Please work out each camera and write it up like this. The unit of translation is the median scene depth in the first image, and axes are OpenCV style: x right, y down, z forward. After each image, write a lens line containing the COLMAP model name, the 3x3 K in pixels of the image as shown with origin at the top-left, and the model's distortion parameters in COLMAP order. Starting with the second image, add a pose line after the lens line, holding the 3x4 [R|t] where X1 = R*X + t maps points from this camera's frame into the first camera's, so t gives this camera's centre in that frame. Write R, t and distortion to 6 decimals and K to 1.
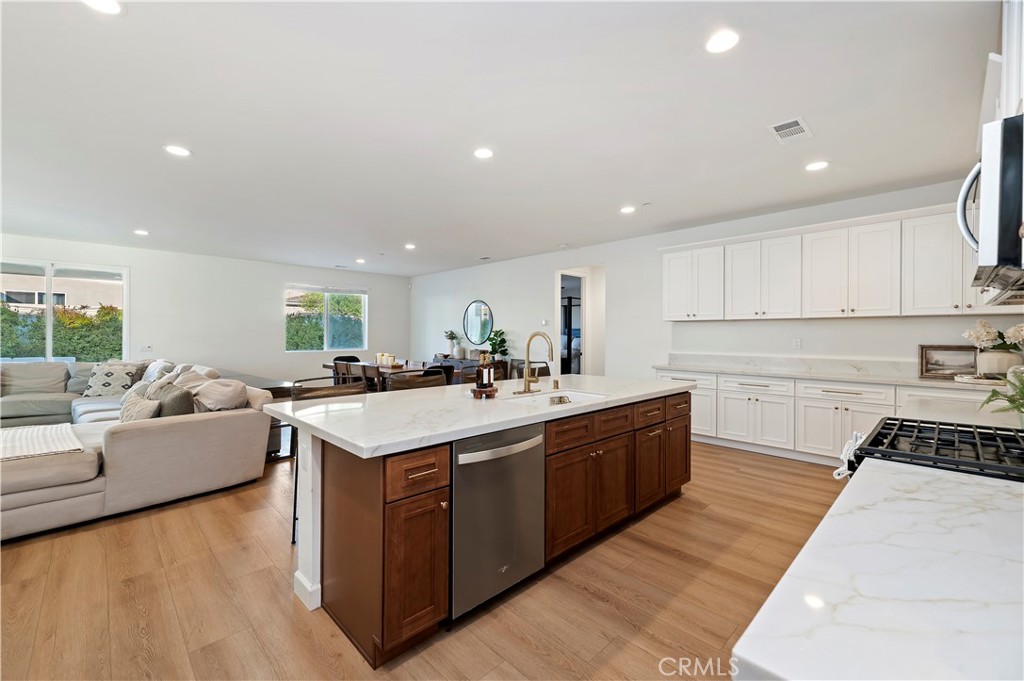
lens RADIAL K [[432.8, 0, 505.1], [0, 432.8, 337.1], [0, 0, 1]] dist [0.000834, -0.000350]
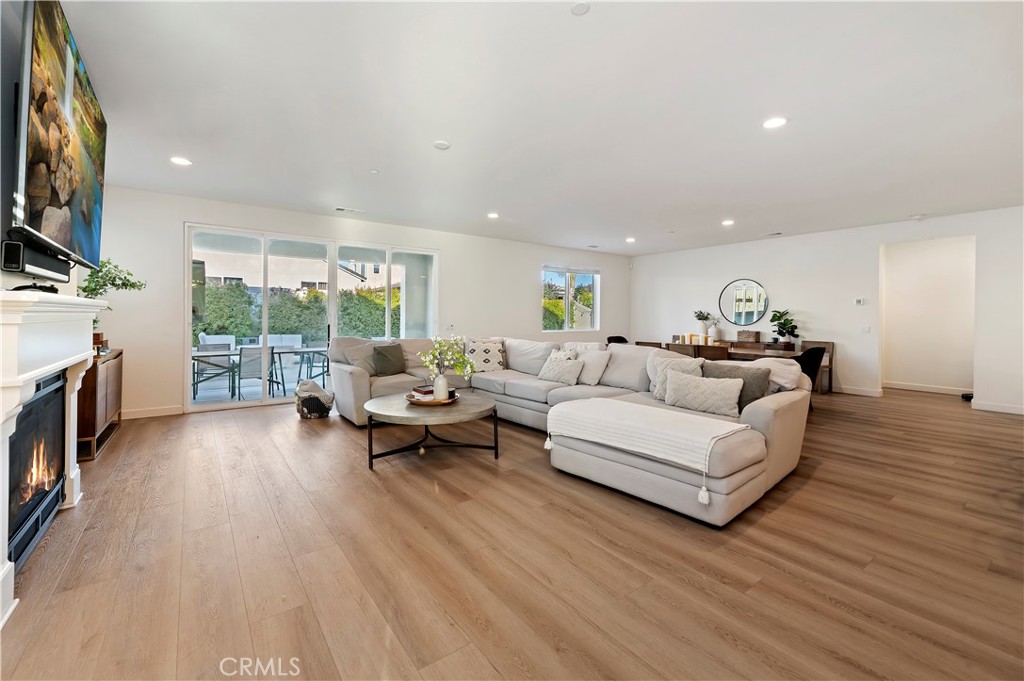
lens RADIAL K [[432.8, 0, 495.4], [0, 432.8, 319.0], [0, 0, 1]] dist [0.000834, -0.000350]
pose [[0.986773, 0.004236, -0.162053, -0.434522], [-0.003695, 0.999987, 0.003642, 0.001677], [0.162066, -0.002995, 0.986775, -0.027029]]
